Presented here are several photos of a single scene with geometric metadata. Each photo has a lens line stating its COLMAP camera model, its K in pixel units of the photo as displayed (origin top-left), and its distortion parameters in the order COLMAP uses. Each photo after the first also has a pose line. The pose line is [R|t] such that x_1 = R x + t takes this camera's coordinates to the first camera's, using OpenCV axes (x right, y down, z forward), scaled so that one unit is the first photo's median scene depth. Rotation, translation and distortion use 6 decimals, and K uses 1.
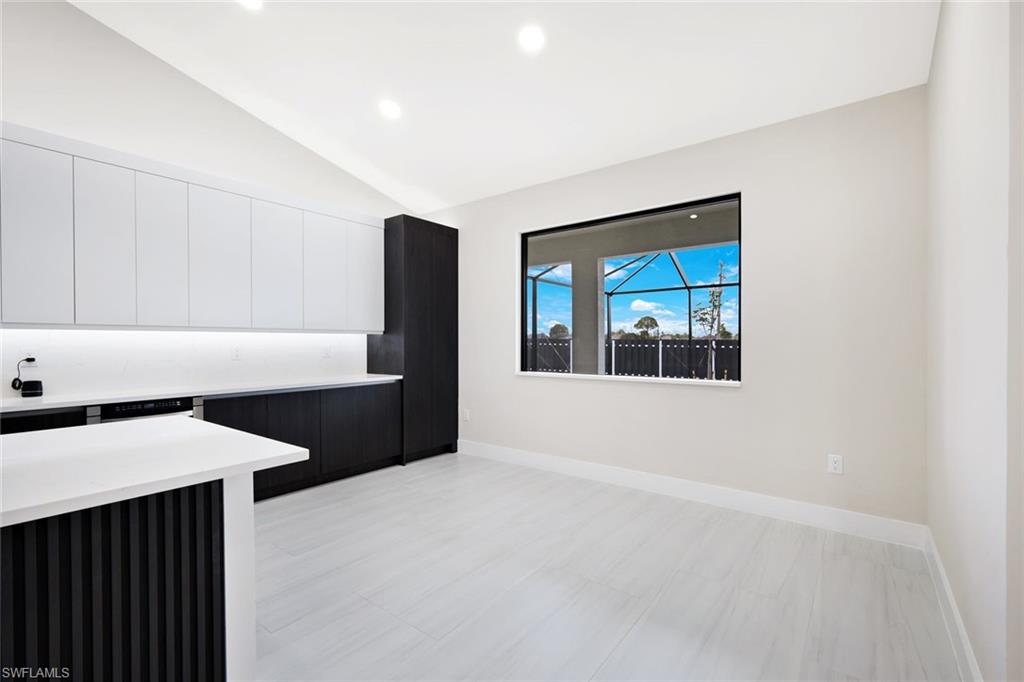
lens RADIAL K [[452.3, 0, 511.1], [0, 452.3, 343.8], [0, 0, 1]] dist [0.001160, 0.000698]
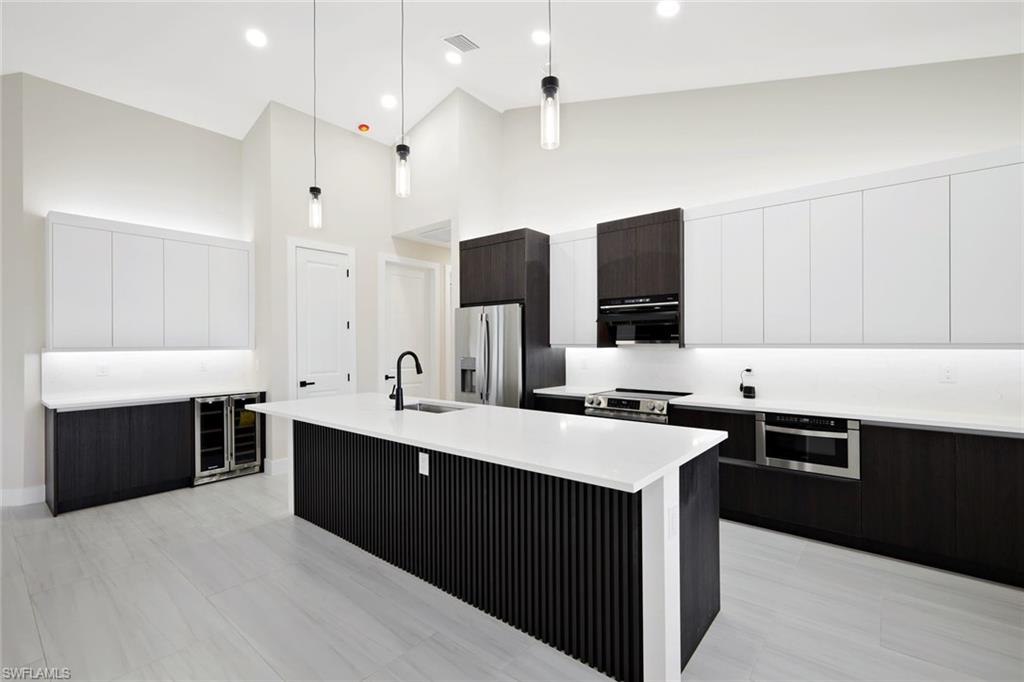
lens RADIAL K [[452.3, 0, 511.1], [0, 452.3, 343.8], [0, 0, 1]] dist [0.001160, 0.000698]
pose [[-0.043095, 0.001636, -0.999070, 0.242938], [0.000582, 0.999999, 0.001612, -0.037169], [0.999071, -0.000512, -0.043096, 0.294743]]
